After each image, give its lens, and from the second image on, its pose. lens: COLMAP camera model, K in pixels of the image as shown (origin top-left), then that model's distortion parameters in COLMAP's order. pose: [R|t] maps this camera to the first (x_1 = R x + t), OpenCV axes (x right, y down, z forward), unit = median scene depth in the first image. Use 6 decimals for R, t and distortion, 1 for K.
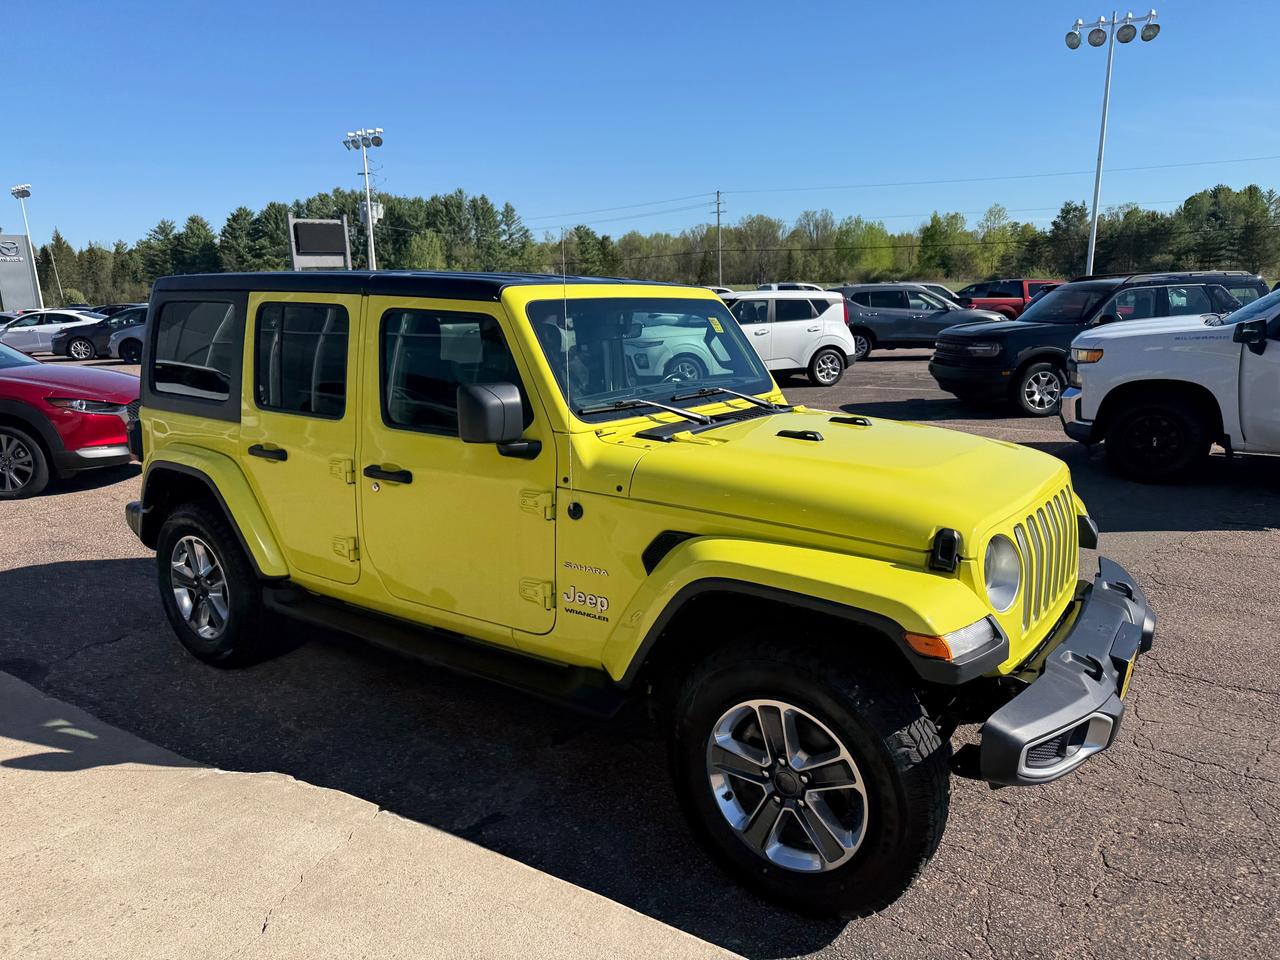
lens RADIAL K [[893.5, 0, 642.4], [0, 893.5, 498.7], [0, 0, 1]] dist [0.056497, -0.075366]
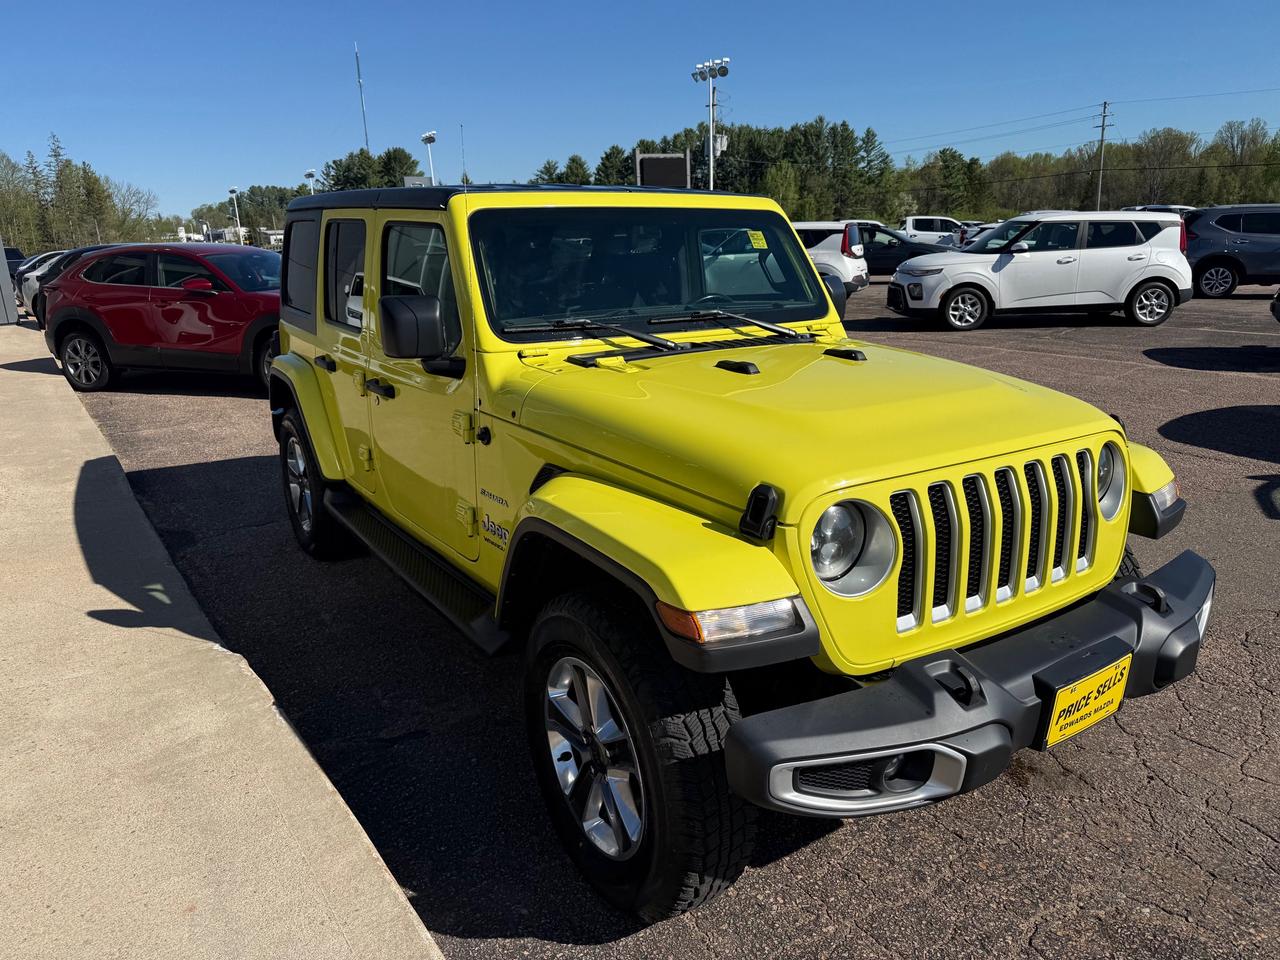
lens RADIAL K [[893.5, 0, 644.3], [0, 893.5, 486.8], [0, 0, 1]] dist [0.056497, -0.075366]
pose [[0.930403, 0.092885, -0.354573, 0.085964], [-0.071907, 0.994815, 0.071918, -0.002455], [0.359414, -0.041417, 0.932259, 0.034873]]
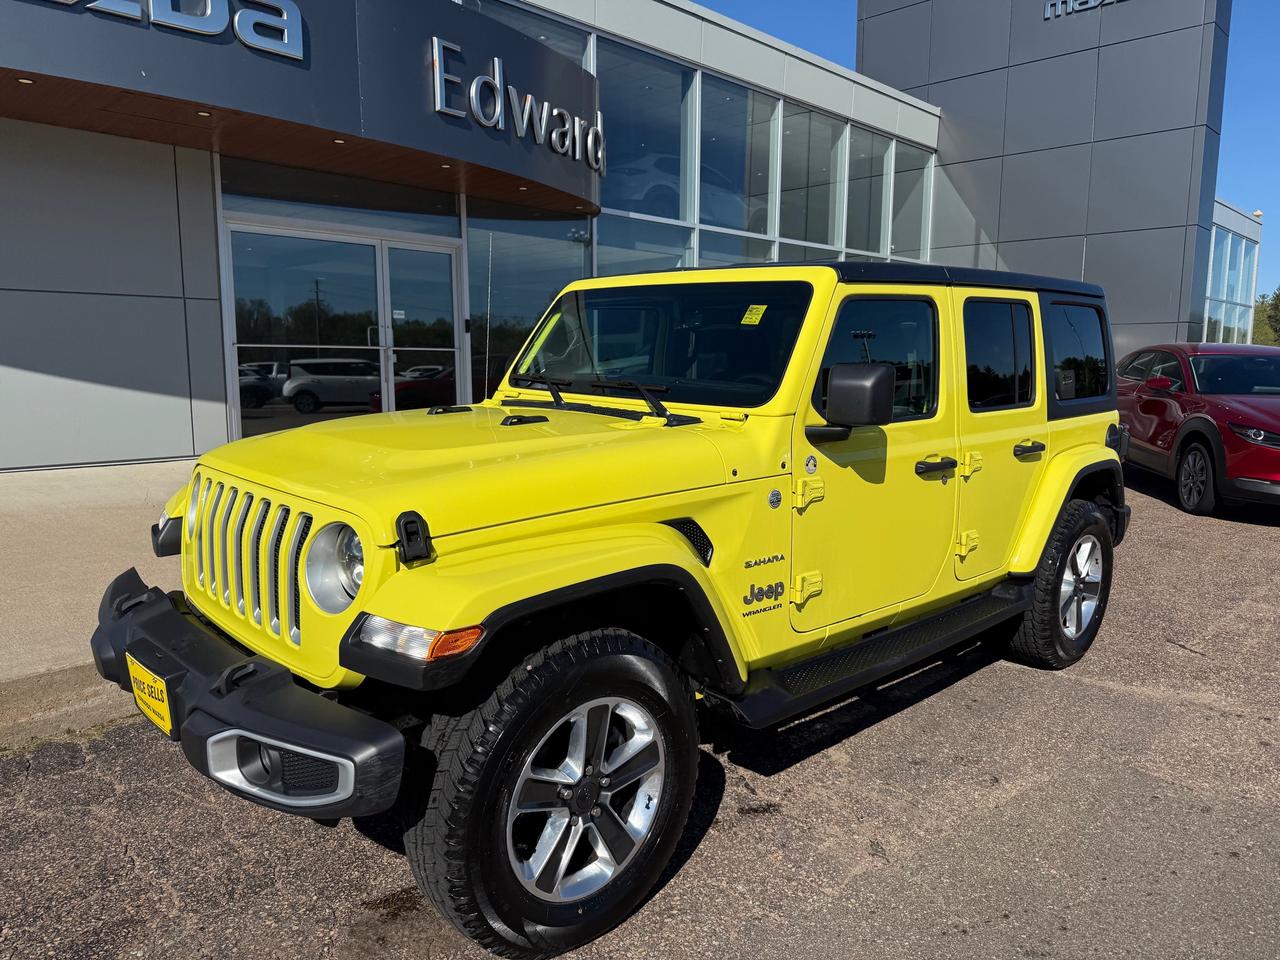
lens RADIAL K [[893.5, 0, 654.2], [0, 893.5, 491.5], [0, 0, 1]] dist [0.056497, -0.075366]
pose [[-0.184378, 0.164680, -0.968961, 0.239072], [-0.233062, 0.950419, 0.205877, -0.052670], [0.954823, 0.263787, -0.136856, 0.296233]]
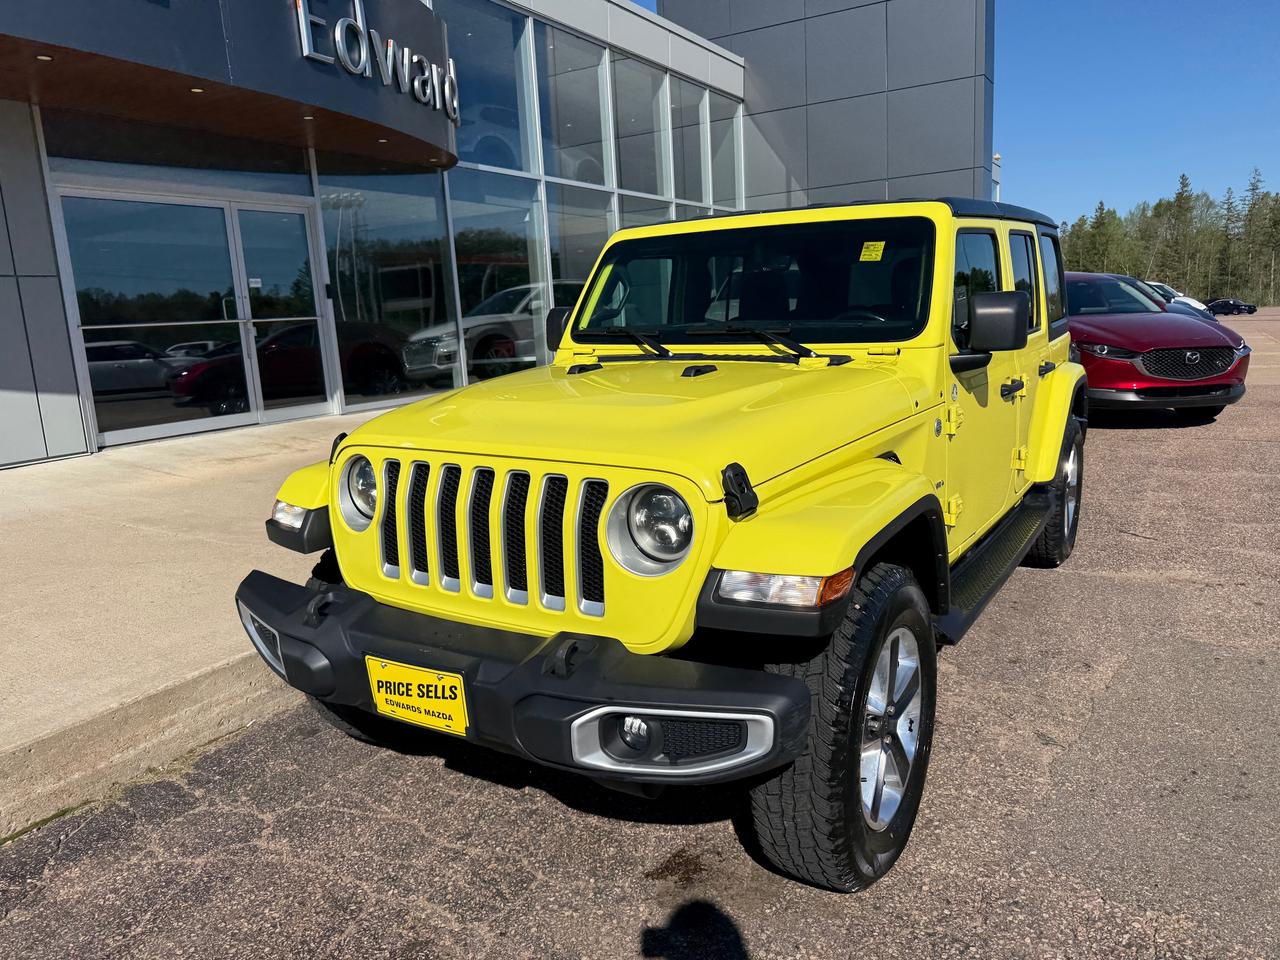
lens RADIAL K [[893.5, 0, 650.5], [0, 893.5, 481.1], [0, 0, 1]] dist [0.056497, -0.075366]
pose [[0.059774, 0.205329, -0.976866, 0.243790], [-0.184167, 0.964084, 0.191373, -0.032409], [0.981076, 0.168468, 0.095442, 0.213624]]
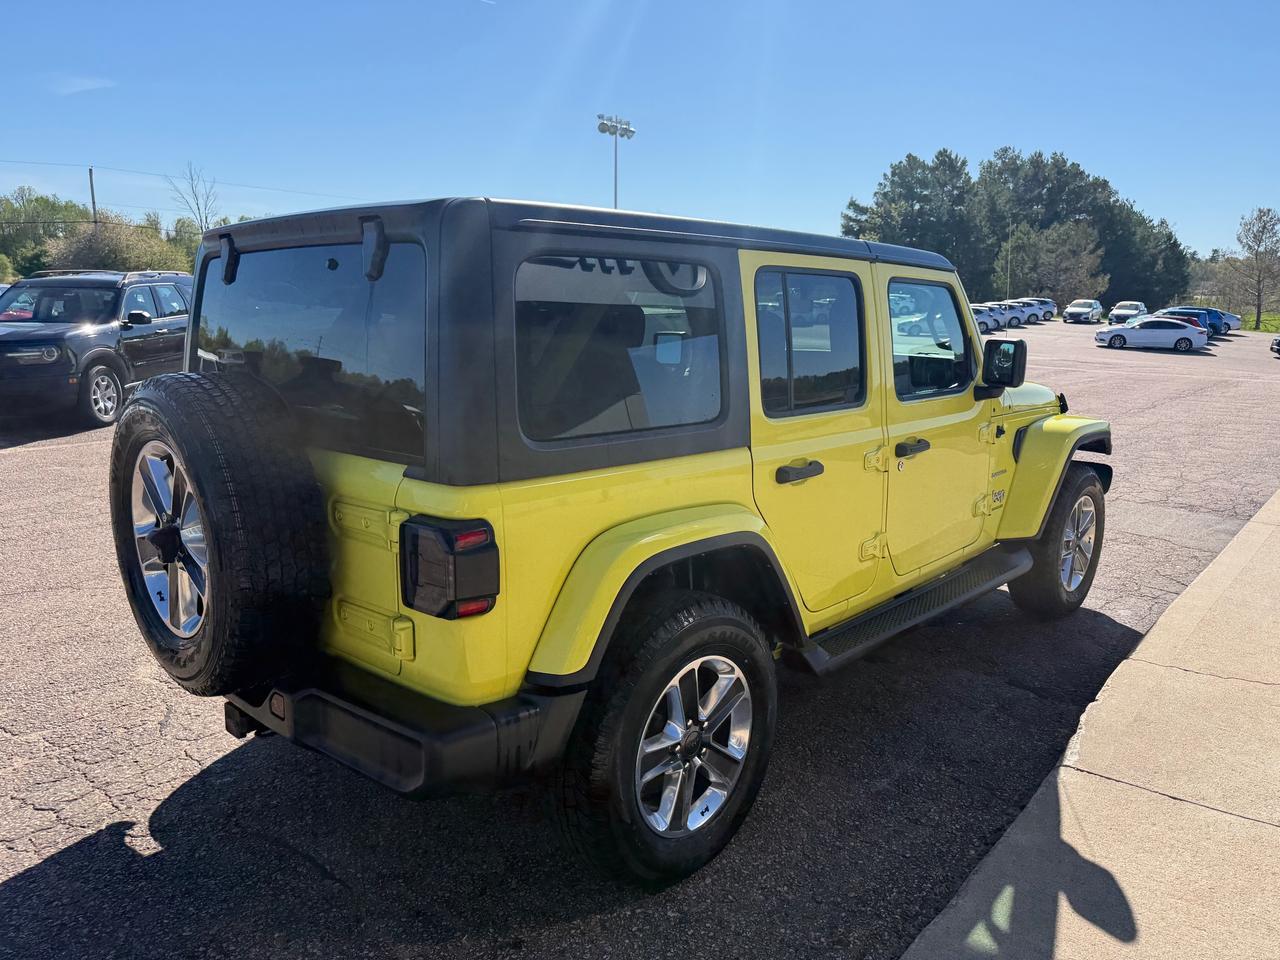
lens RADIAL K [[893.5, 0, 655.0], [0, 893.5, 489.6], [0, 0, 1]] dist [0.056497, -0.075366]
pose [[0.136011, -0.195630, 0.971200, -0.300451], [0.215078, 0.962761, 0.163810, -0.047816], [-0.967079, 0.186604, 0.173021, 0.260340]]
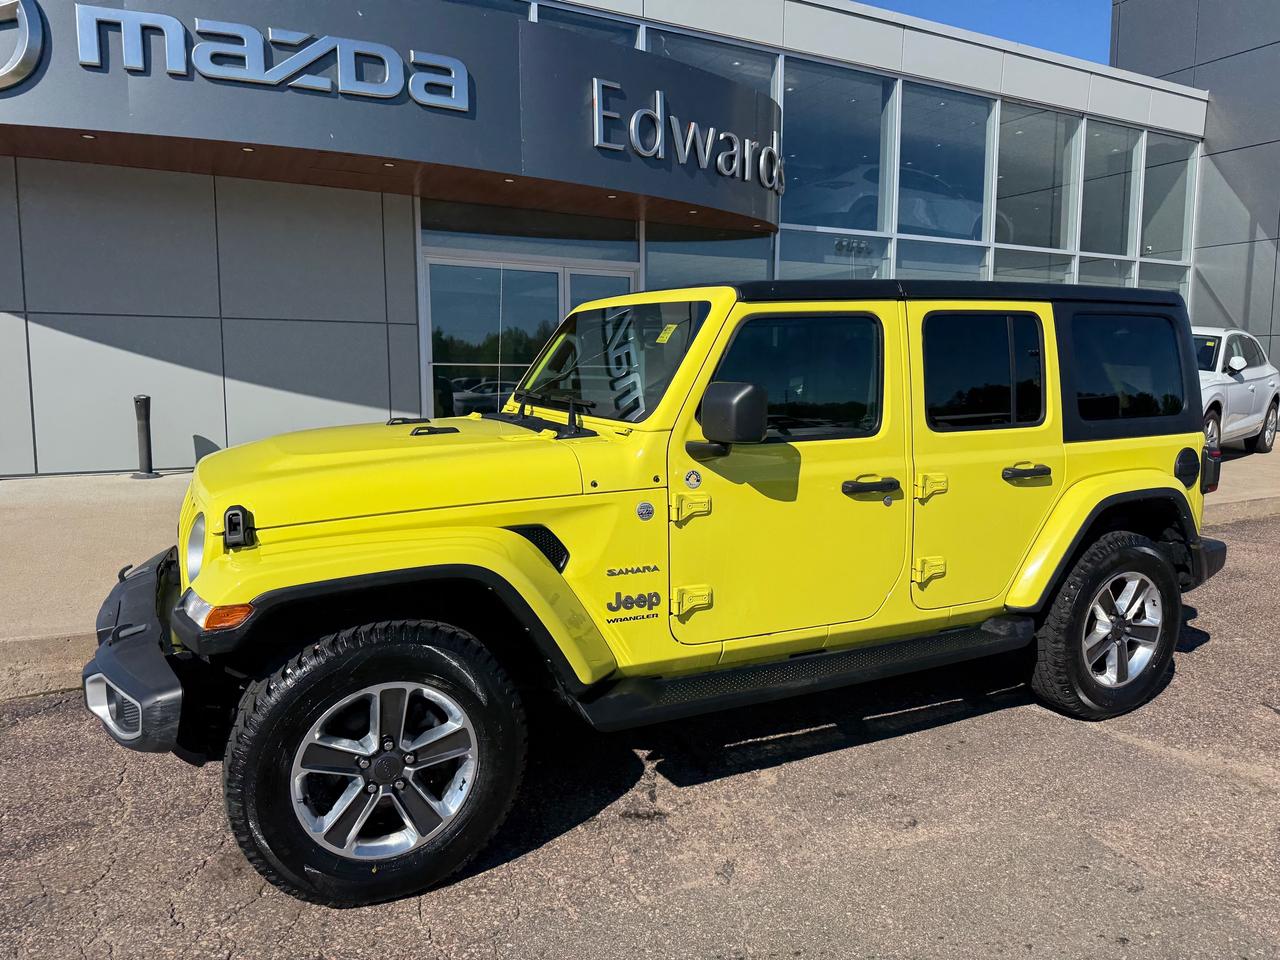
lens RADIAL K [[893.5, 0, 655.6], [0, 893.5, 478.8], [0, 0, 1]] dist [0.056497, -0.075366]
pose [[-0.468824, 0.125870, -0.874277, 0.219464], [-0.200411, 0.948823, 0.244071, -0.073787], [0.860256, 0.289641, -0.419605, 0.379873]]
